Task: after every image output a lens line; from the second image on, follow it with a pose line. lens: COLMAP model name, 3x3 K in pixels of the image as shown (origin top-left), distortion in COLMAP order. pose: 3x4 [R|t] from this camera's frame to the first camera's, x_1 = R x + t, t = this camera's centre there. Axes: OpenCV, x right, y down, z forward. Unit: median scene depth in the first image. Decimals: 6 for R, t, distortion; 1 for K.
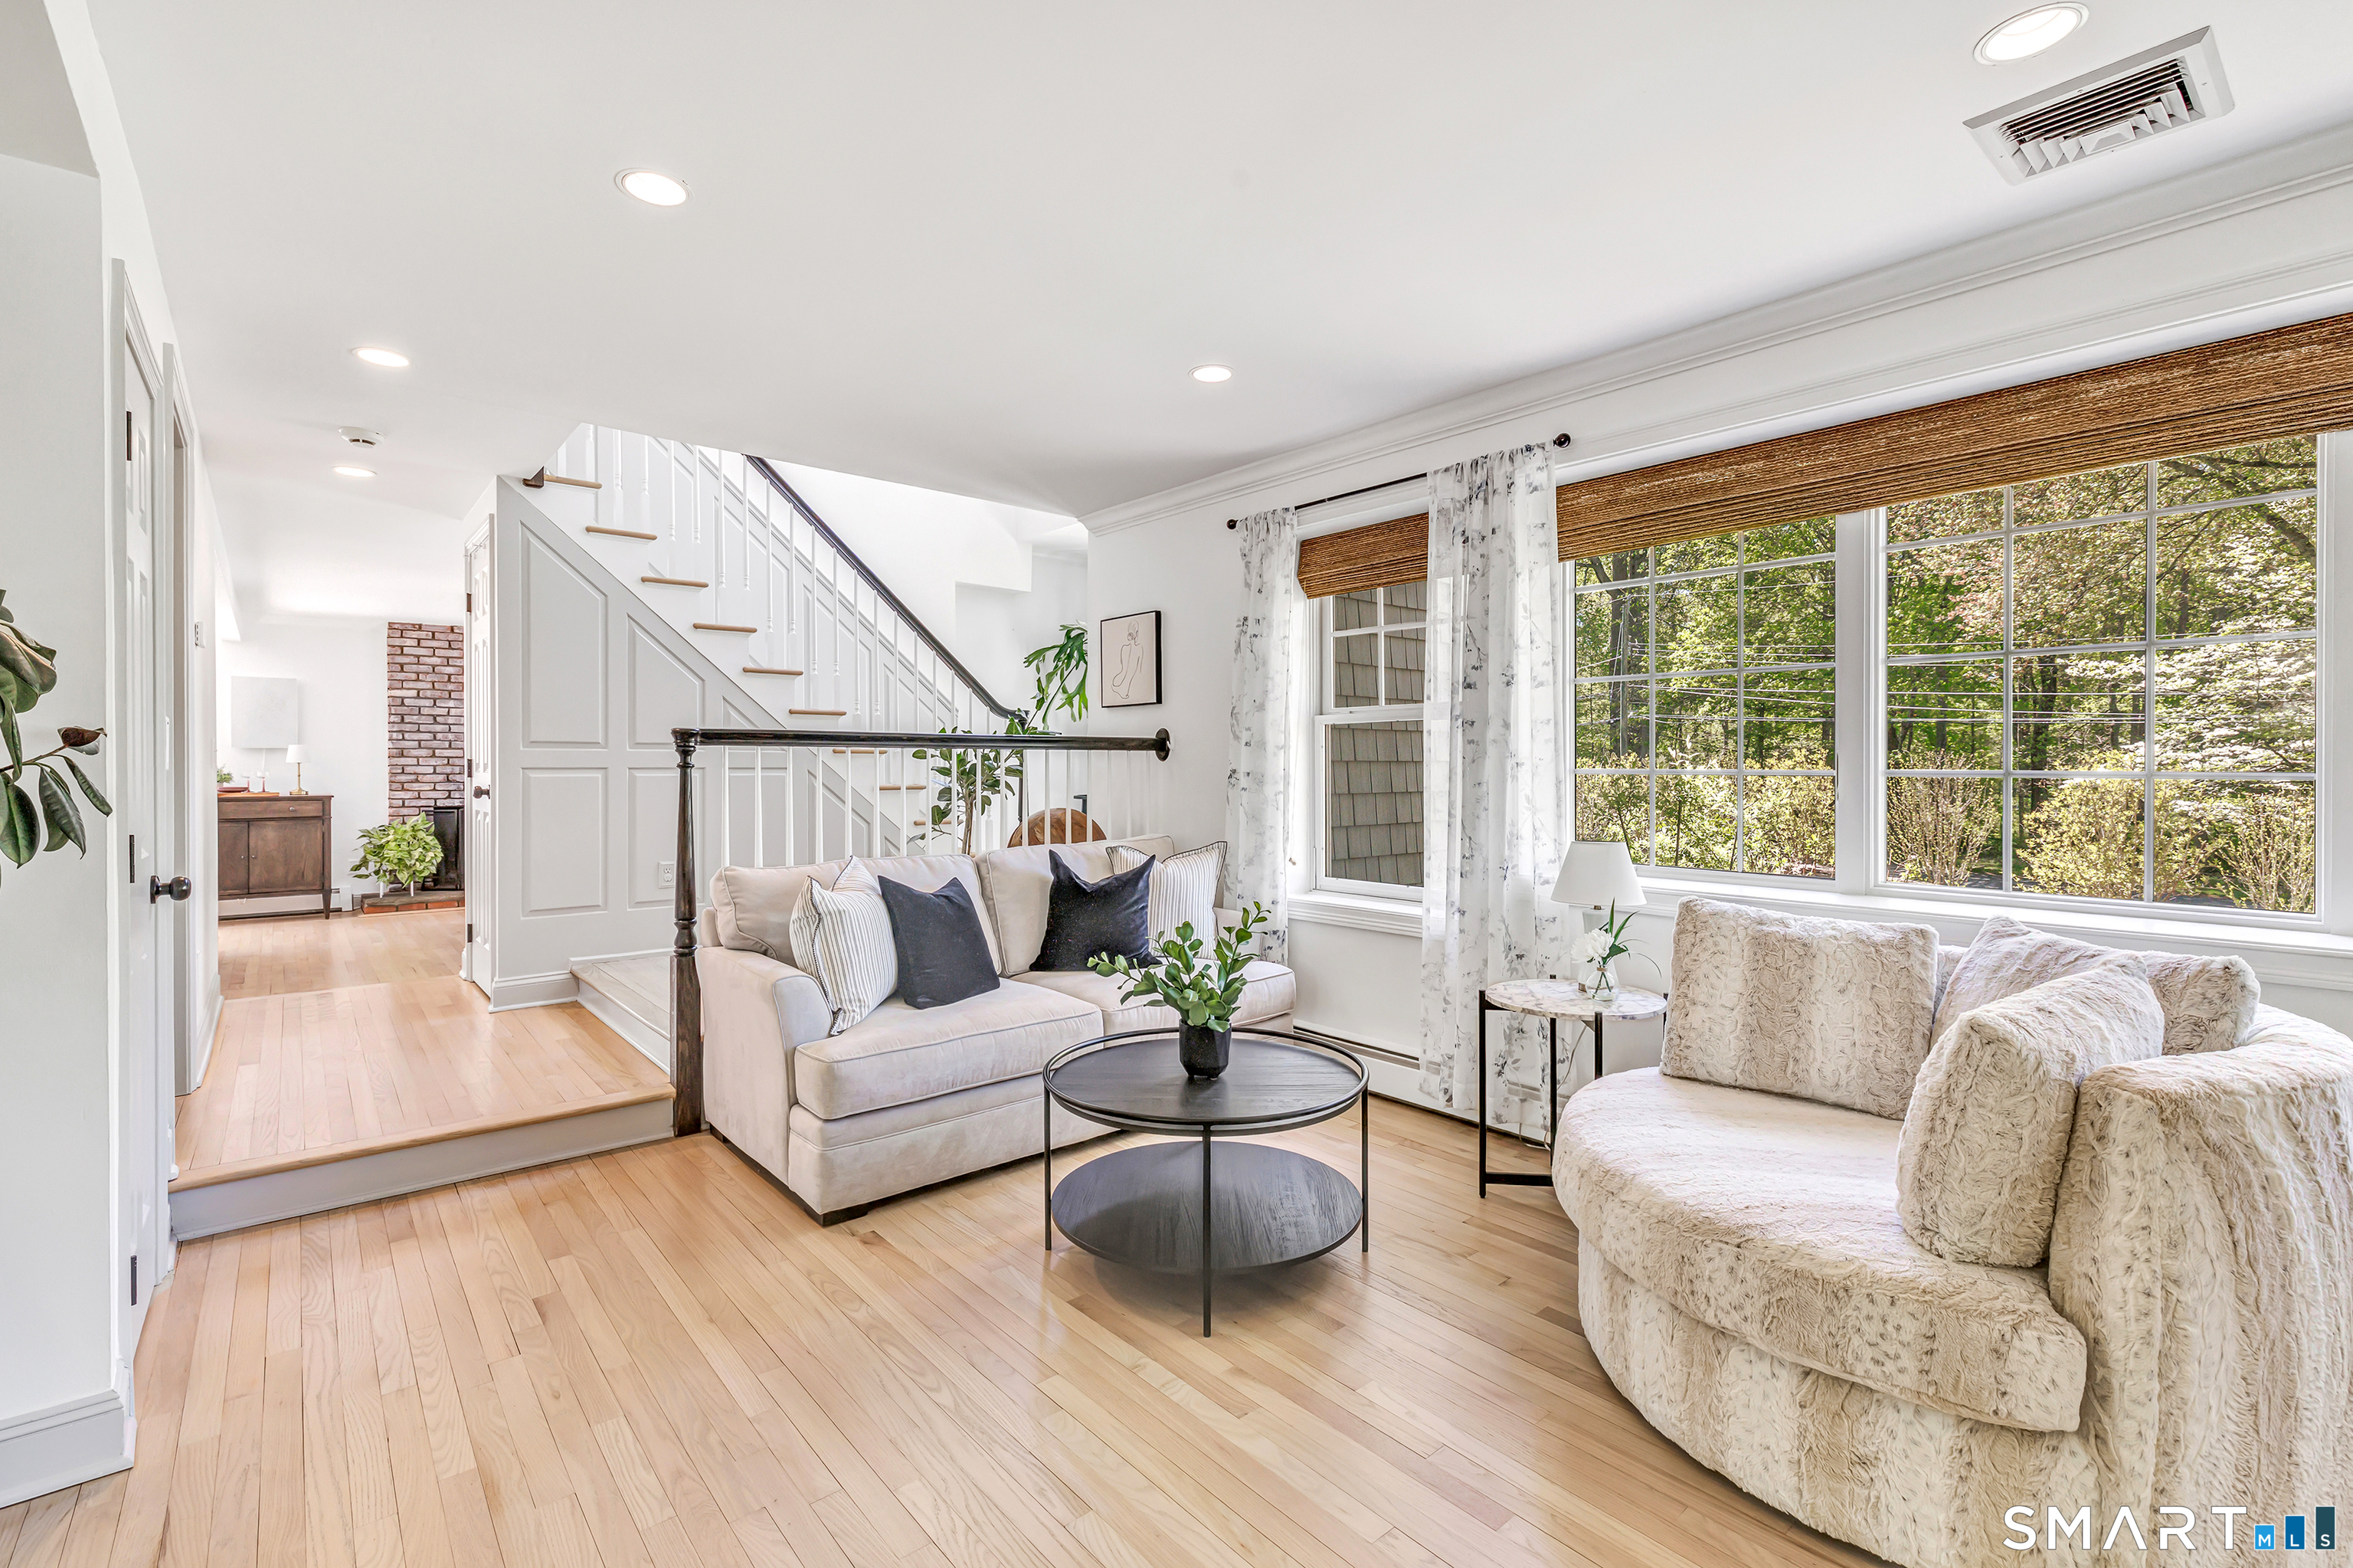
lens RADIAL K [[1078.9, 0, 1173.7], [0, 1078.9, 771.4], [0, 0, 1]] dist [0.002094, -0.003409]
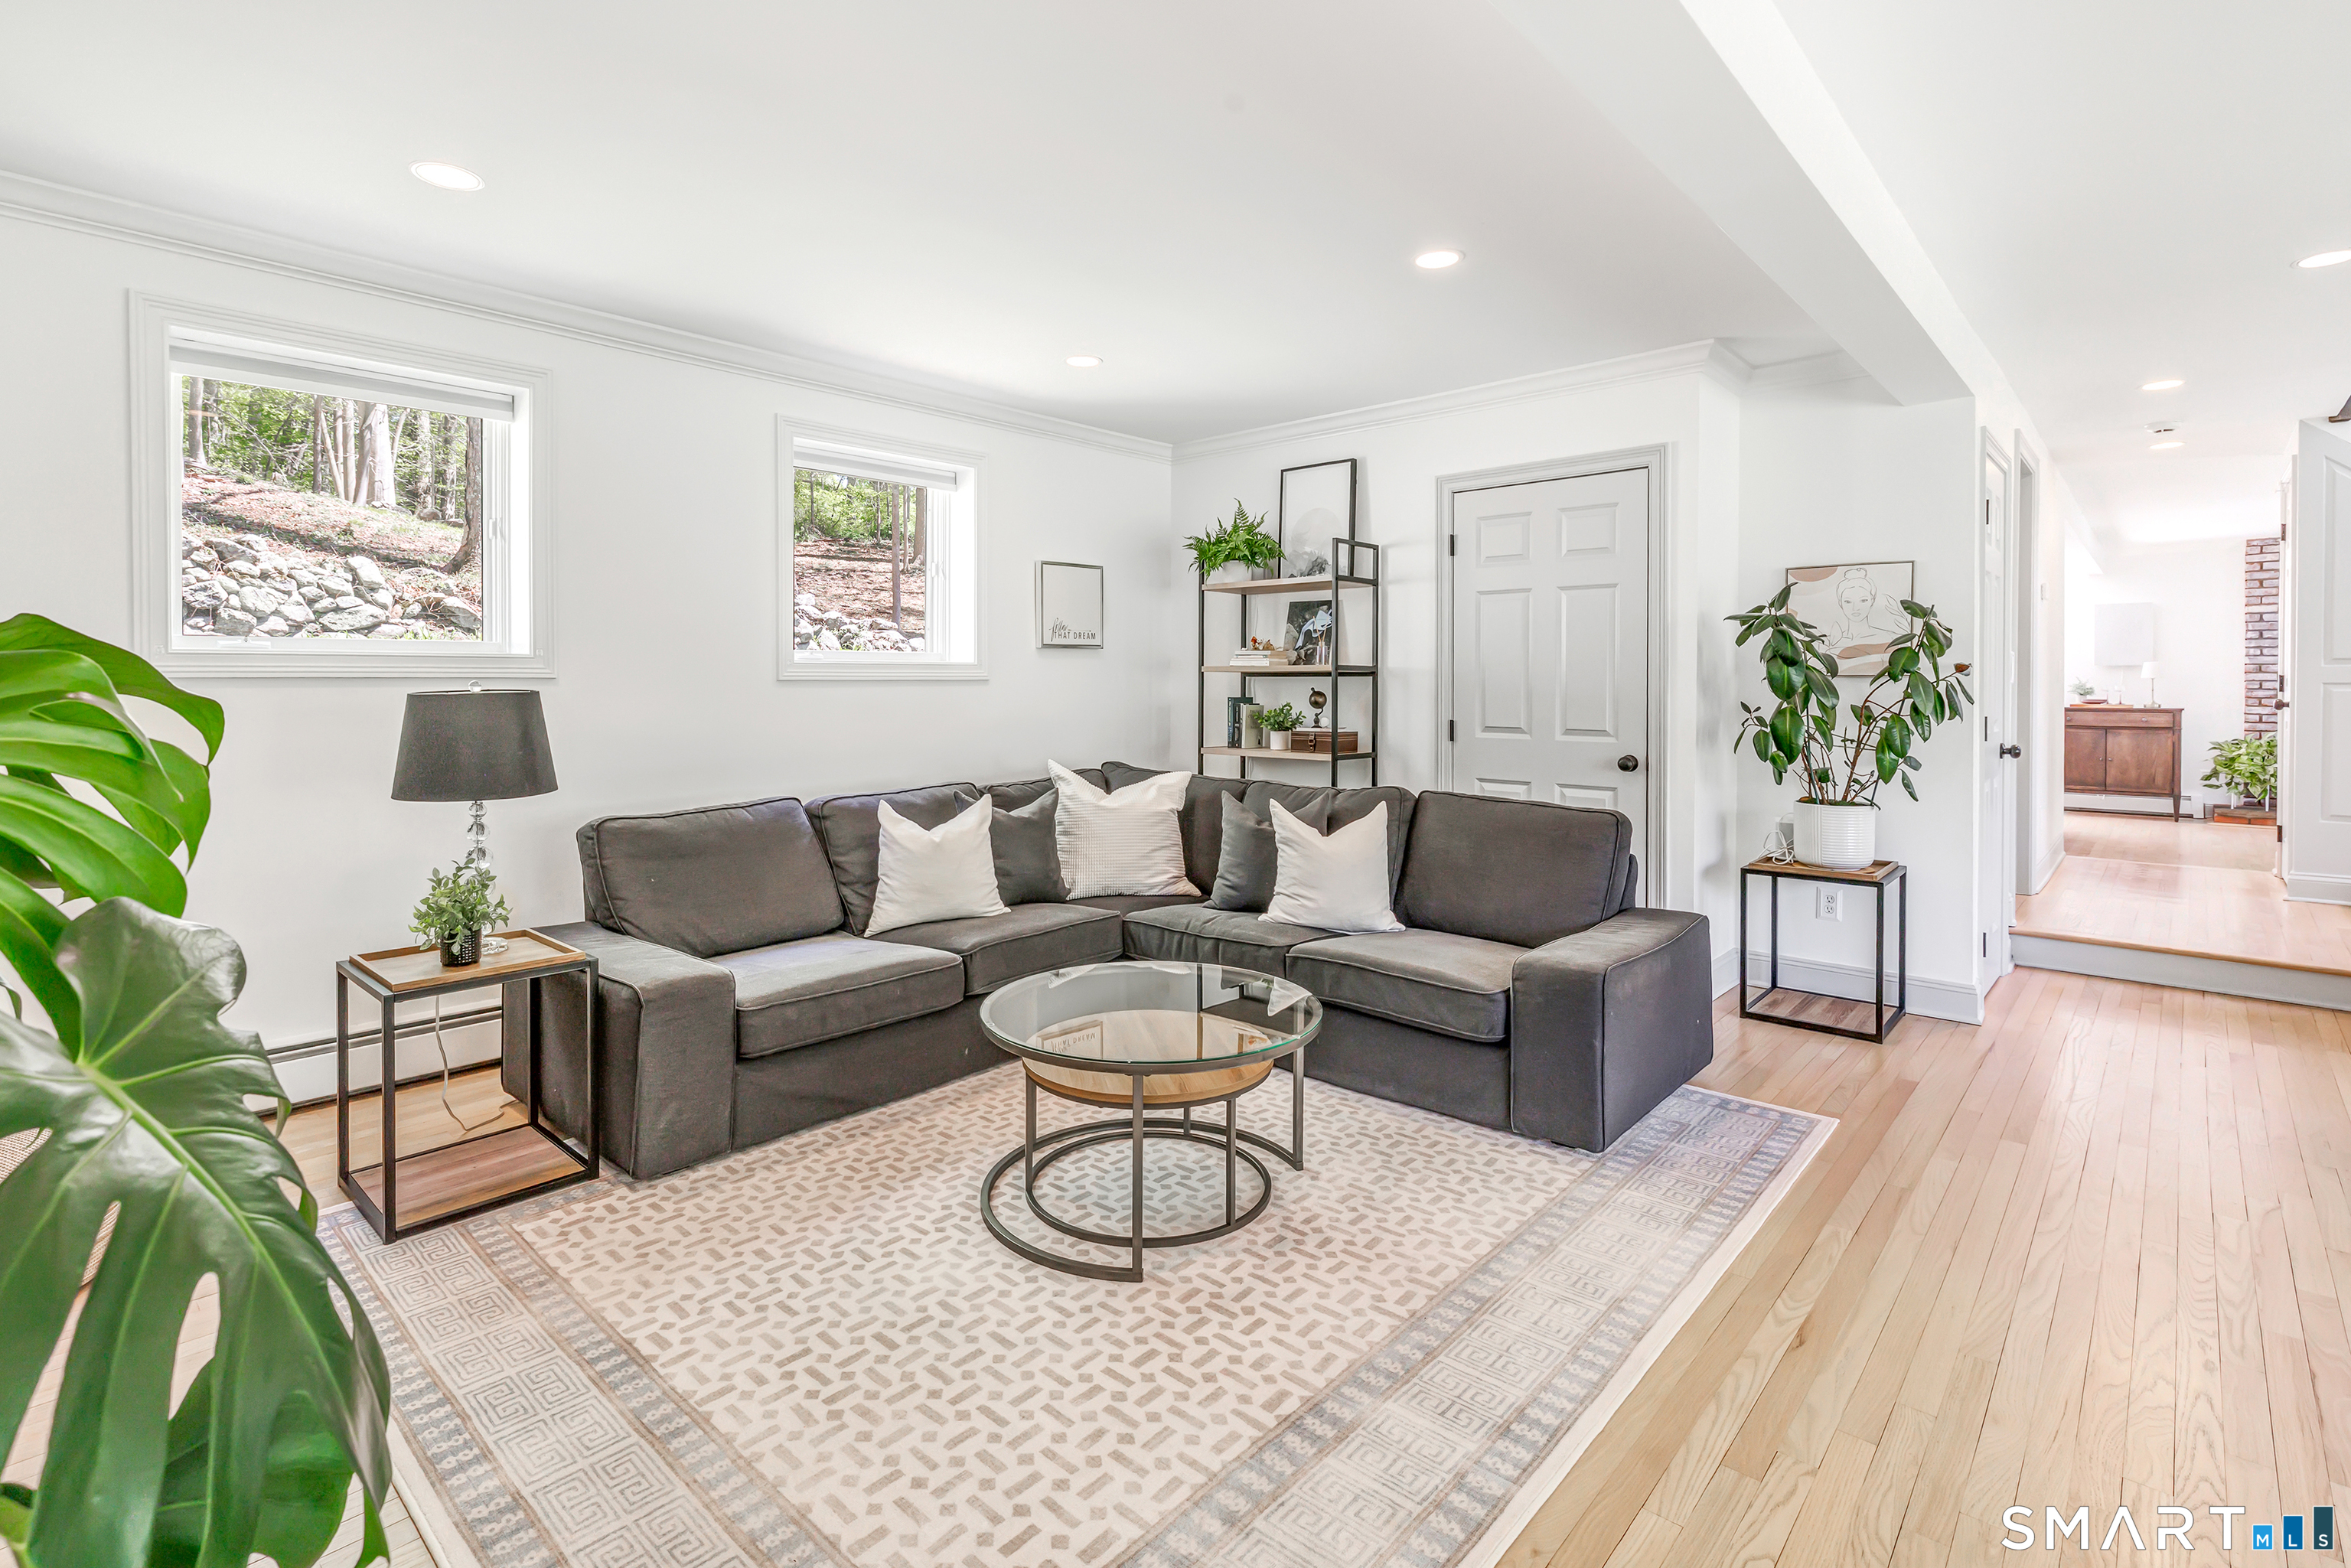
lens RADIAL K [[1093.1, 0, 1200.2], [0, 1093.1, 693.5], [0, 0, 1]] dist [0.000773, -0.000041]
pose [[0.152205, 0.011188, -0.988286, 0.149459], [-0.005139, 0.999931, 0.010529, 0.000651], [0.988336, 0.003477, 0.152252, -0.137015]]
